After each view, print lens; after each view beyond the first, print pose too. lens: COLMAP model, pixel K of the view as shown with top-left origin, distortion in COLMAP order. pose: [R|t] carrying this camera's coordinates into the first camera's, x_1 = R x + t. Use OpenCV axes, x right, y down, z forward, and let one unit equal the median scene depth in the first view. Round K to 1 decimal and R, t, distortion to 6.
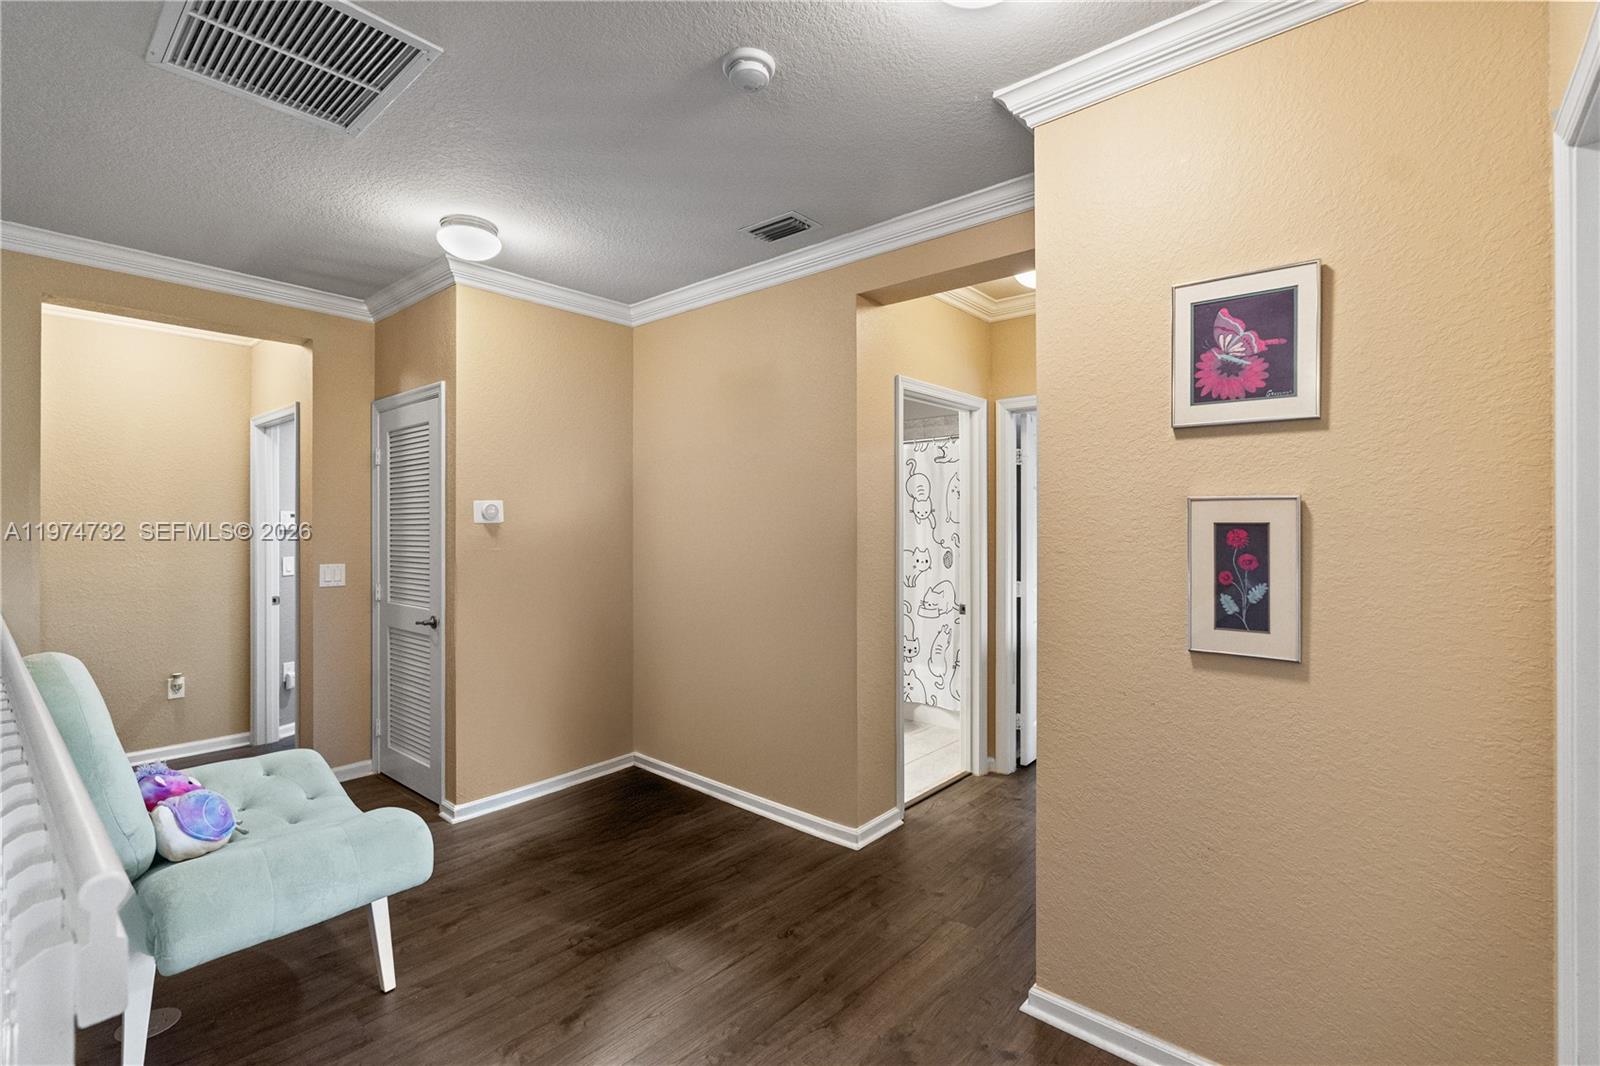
lens RADIAL K [[723.2, 0, 806.1], [0, 723.2, 531.2], [0, 0, 1]] dist [-0.010998, 0.003972]
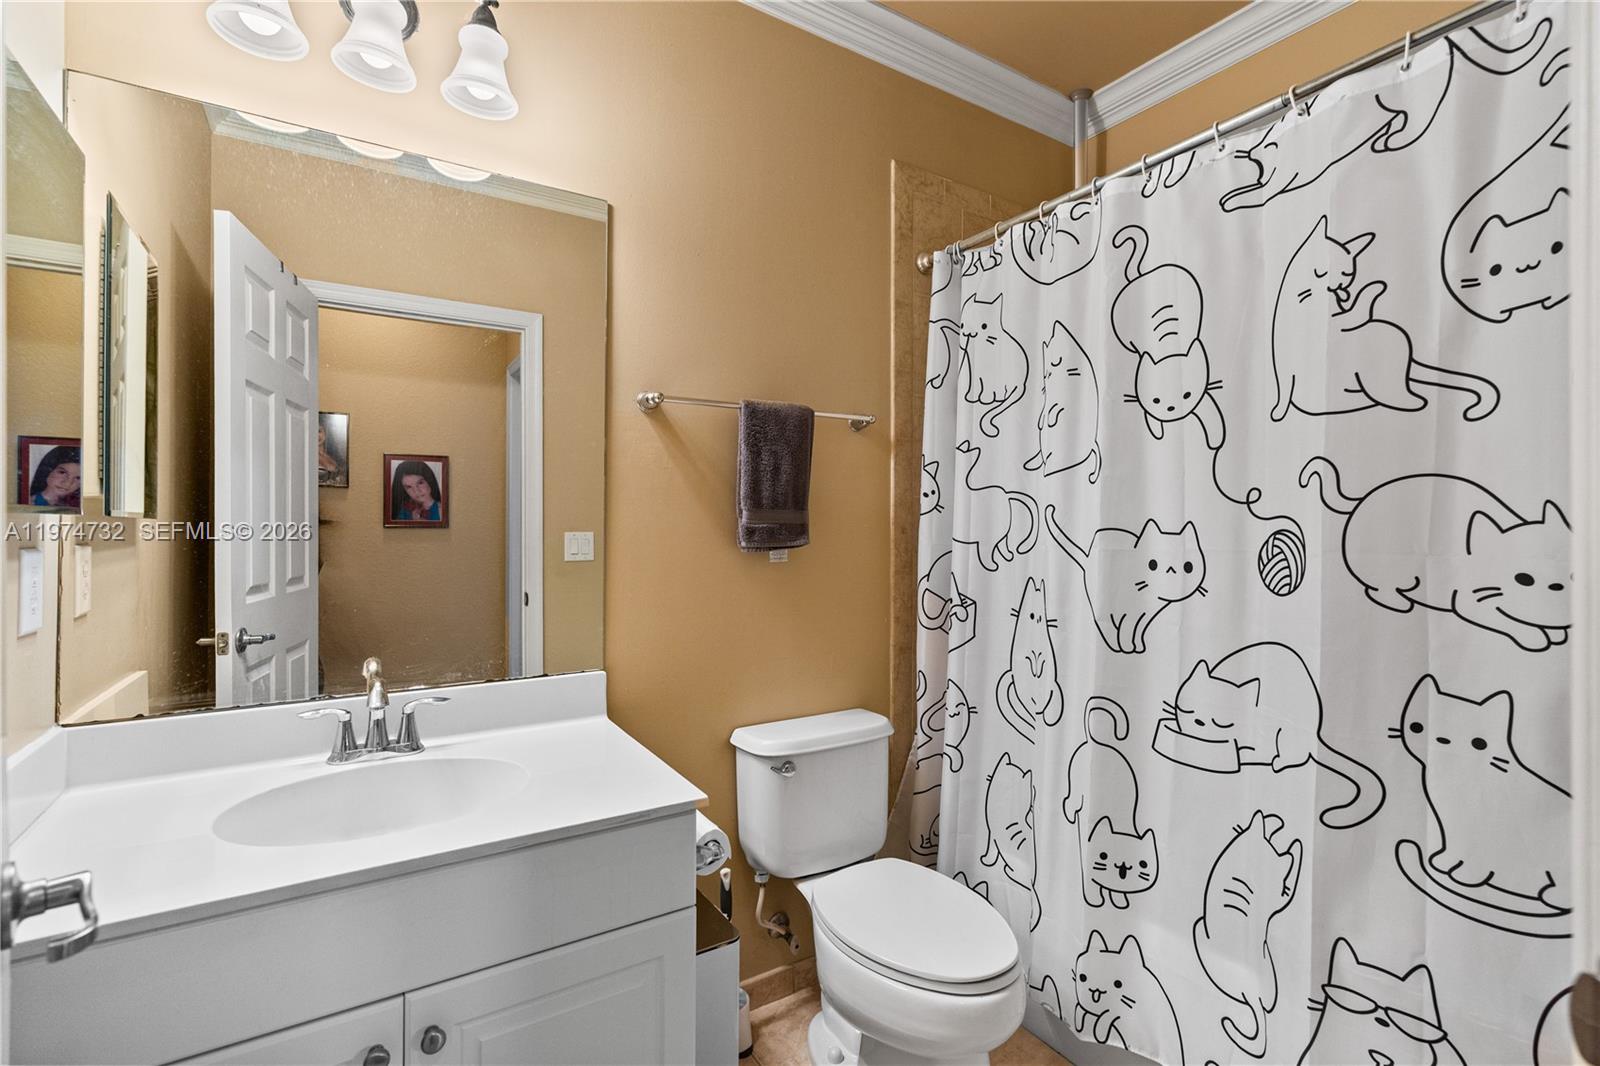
lens RADIAL K [[723.2, 0, 795.3], [0, 723.2, 532.8], [0, 0, 1]] dist [-0.010998, 0.003972]
pose [[0.955190, 0.002100, -0.295986, 0.103070], [-0.000776, 0.999989, 0.004589, 0.026986], [0.295993, -0.004154, 0.955181, 0.683606]]
